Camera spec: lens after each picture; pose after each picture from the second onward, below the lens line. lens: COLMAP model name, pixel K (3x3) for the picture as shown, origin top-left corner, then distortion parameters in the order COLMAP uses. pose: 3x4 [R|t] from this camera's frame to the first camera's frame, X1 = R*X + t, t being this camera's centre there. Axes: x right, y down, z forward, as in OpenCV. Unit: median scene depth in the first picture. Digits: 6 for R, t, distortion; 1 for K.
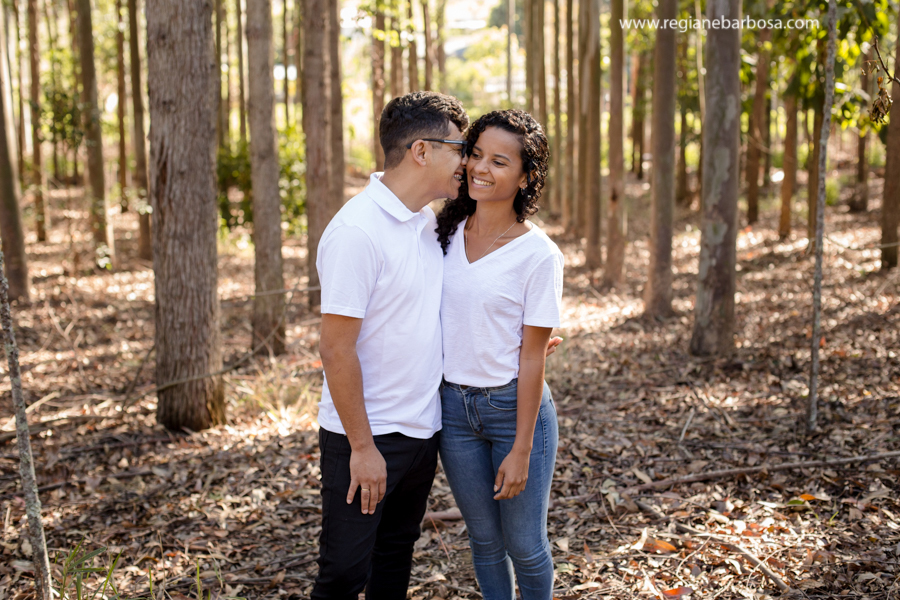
lens RADIAL K [[1275.5, 0, 450.8], [0, 1275.5, 258.9], [0, 0, 1]] dist [-0.132771, -0.049946]
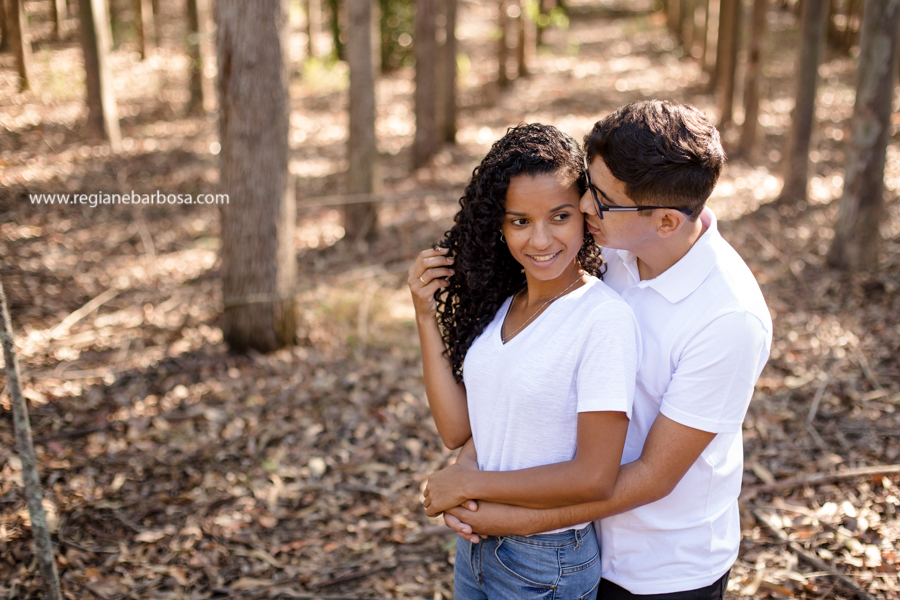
lens RADIAL K [[1336.5, 0, 488.7], [0, 1336.5, 300.1], [0, 0, 1]] dist [-0.141084, 0.043277]
pose [[0.997131, 0.047622, -0.058830, 0.011523], [-0.037721, 0.986522, 0.159220, -0.062118], [0.065620, -0.156544, 0.985489, 0.100302]]
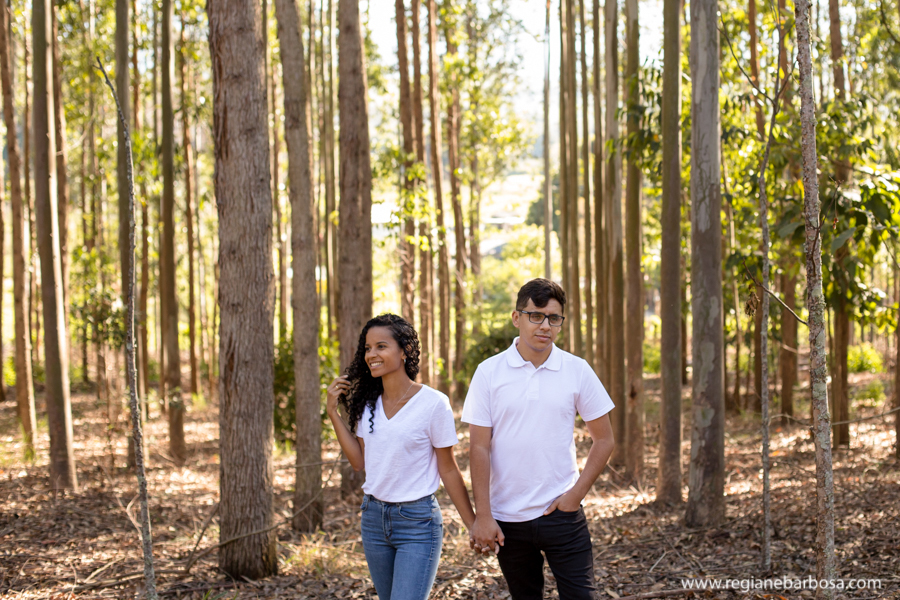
lens RADIAL K [[1336.5, 0, 488.7], [0, 1336.5, 300.1], [0, 0, 1]] dist [-0.141084, 0.043277]
pose [[0.999986, -0.003844, 0.003722, 0.017659], [0.004282, 0.992054, -0.125740, 0.035748], [-0.003210, 0.125754, 0.992056, -0.287256]]
